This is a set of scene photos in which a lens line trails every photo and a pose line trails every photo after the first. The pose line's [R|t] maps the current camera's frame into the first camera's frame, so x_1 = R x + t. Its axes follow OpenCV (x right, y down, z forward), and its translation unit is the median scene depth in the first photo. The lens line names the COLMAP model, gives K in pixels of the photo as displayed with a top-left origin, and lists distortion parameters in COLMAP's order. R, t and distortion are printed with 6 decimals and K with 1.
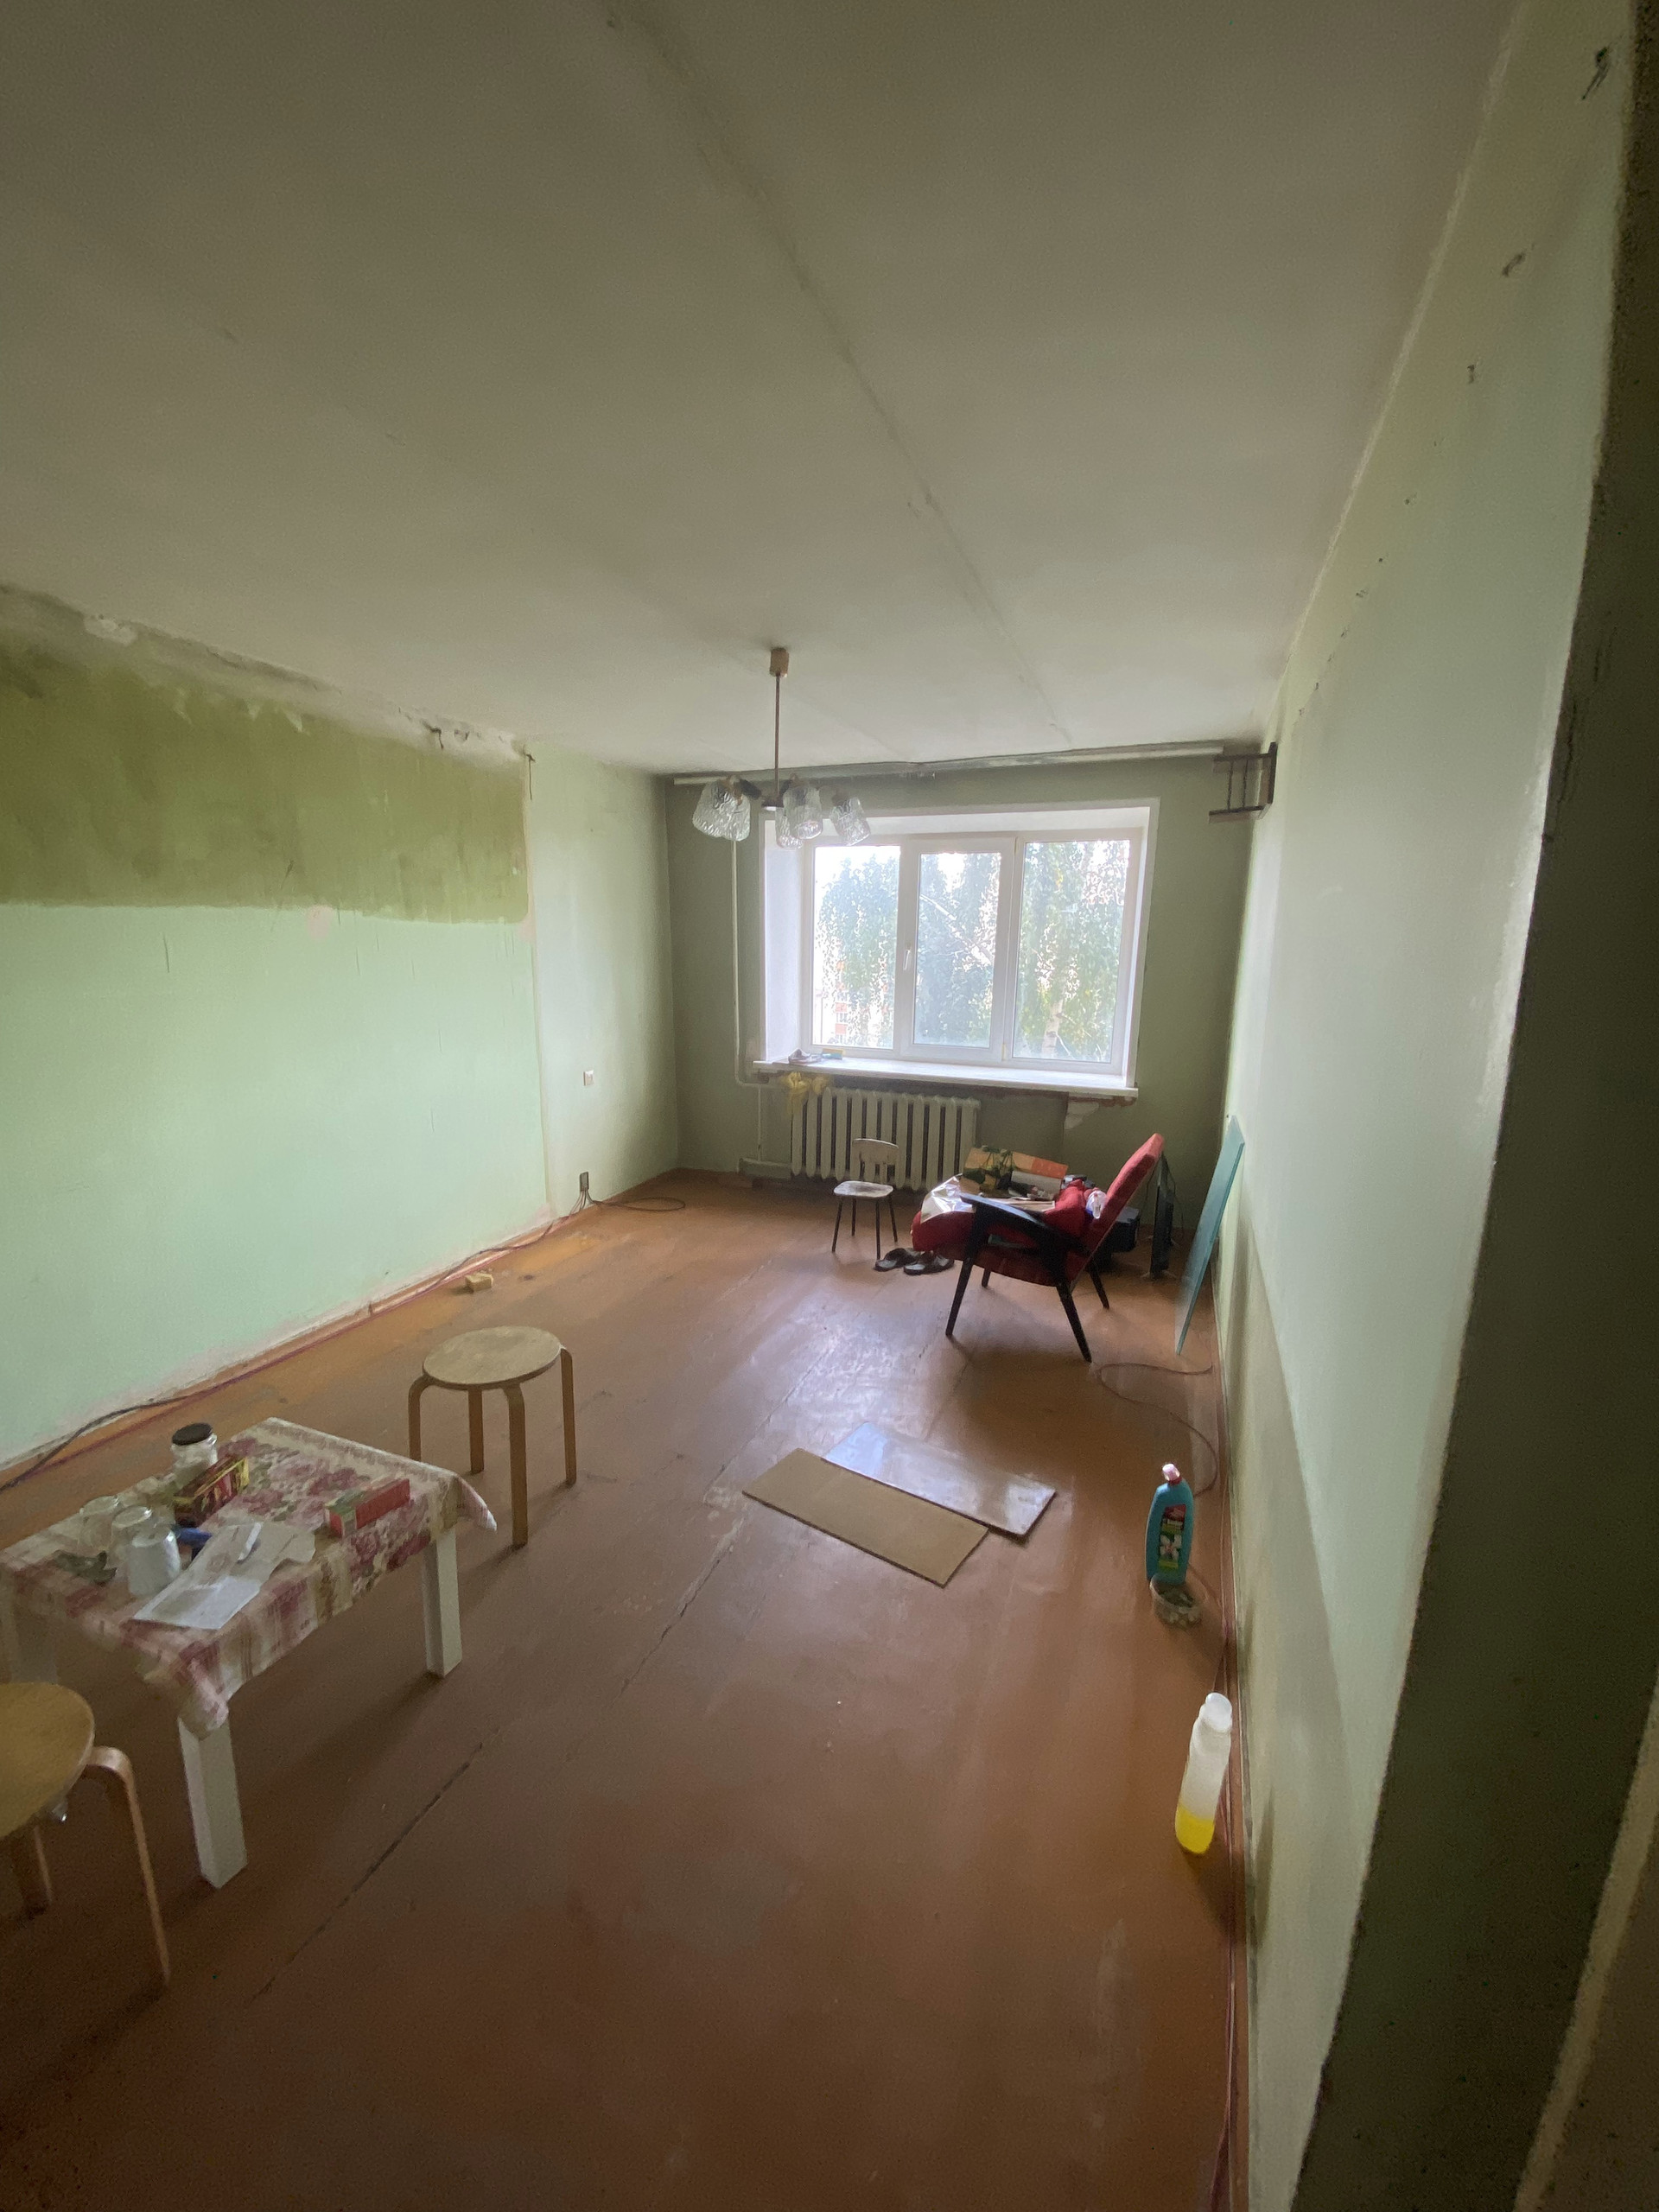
lens RADIAL K [[890.8, 0, 834.0], [0, 890.8, 1100.9], [0, 0, 1]] dist [0.036014, -0.032518]
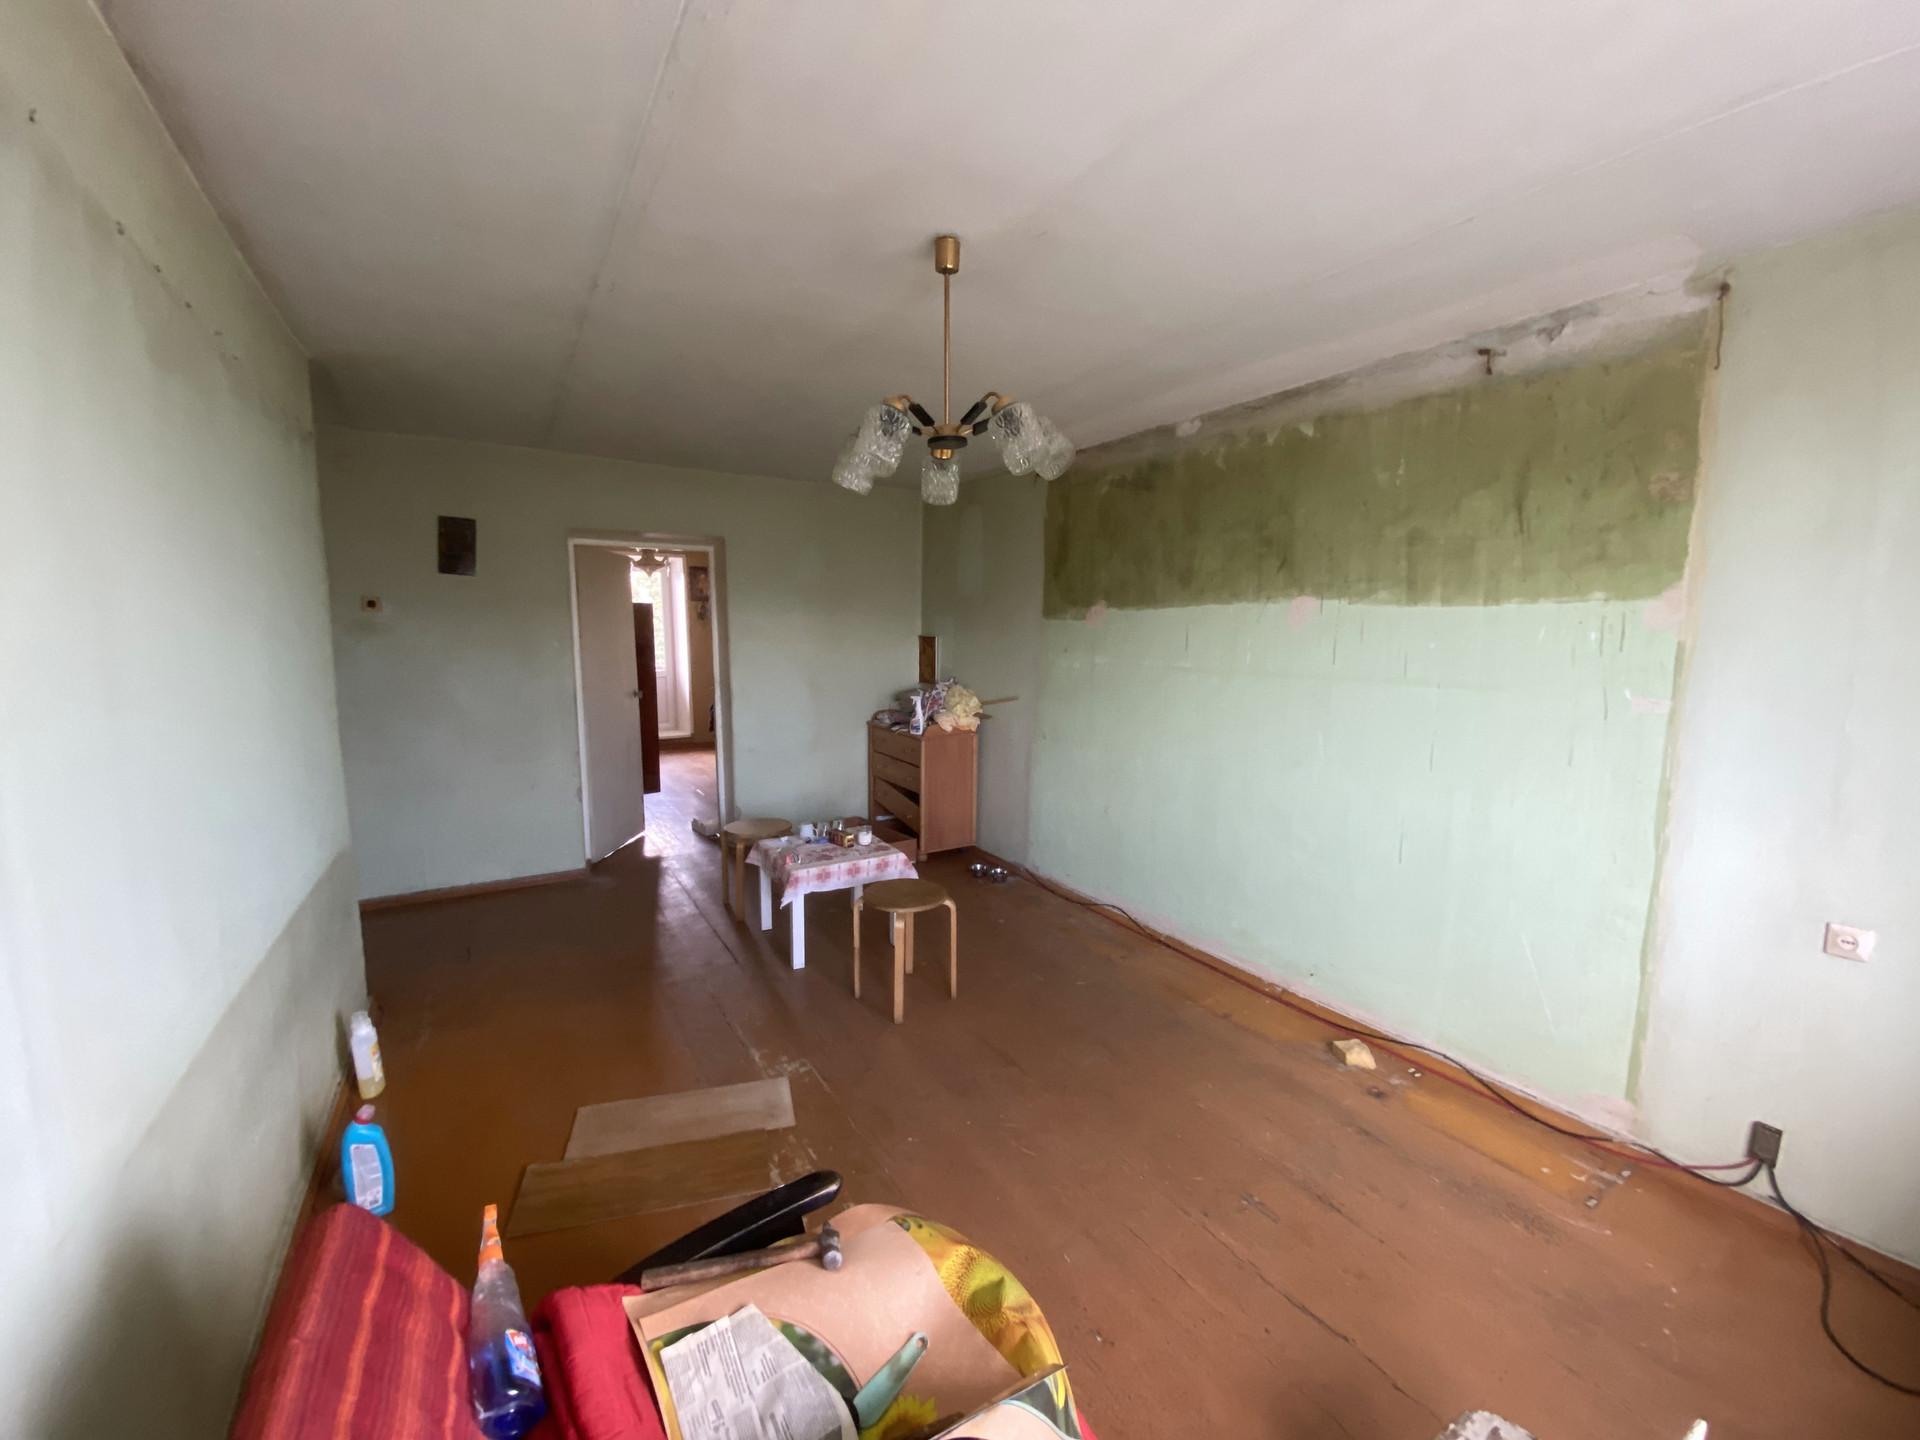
lens RADIAL K [[773.2, 0, 955.3], [0, 773.2, 714.4], [0, 0, 1]] dist [0.036014, -0.032518]
pose [[-0.617193, 0.075289, -0.783201, 0.373812], [-0.149803, 0.965959, 0.210908, -0.198356], [0.772420, 0.247497, -0.584904, 1.152265]]
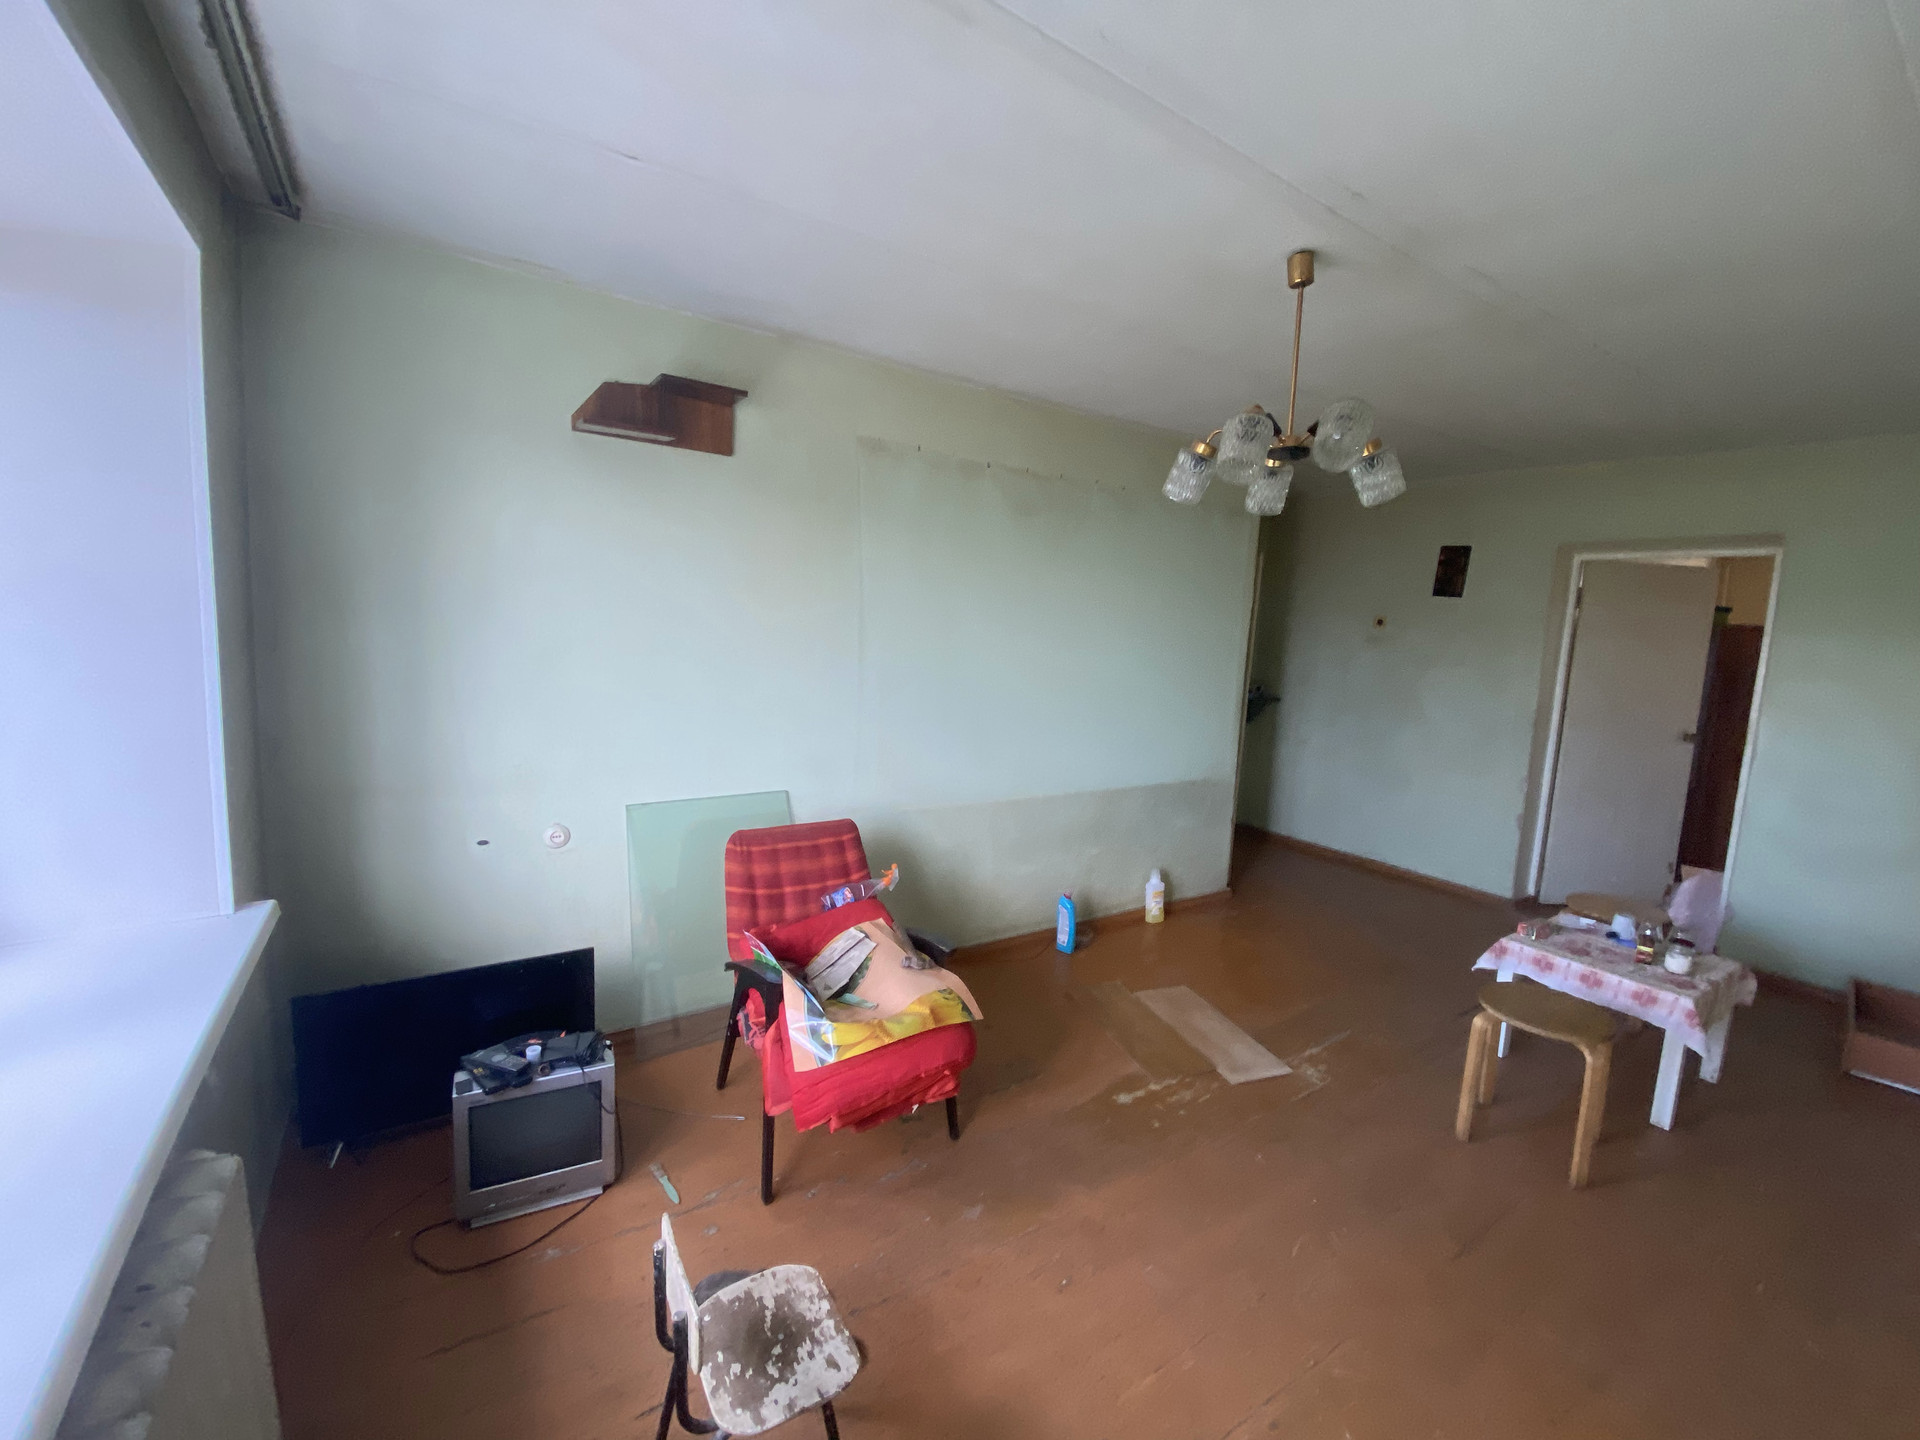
lens RADIAL K [[773.2, 0, 955.3], [0, 773.2, 714.4], [0, 0, 1]] dist [0.036014, -0.032518]
pose [[-0.805644, -0.117455, 0.580639, -0.199955], [0.055340, 0.960940, 0.271169, -0.251832], [-0.589809, 0.250598, -0.767675, 1.374954]]
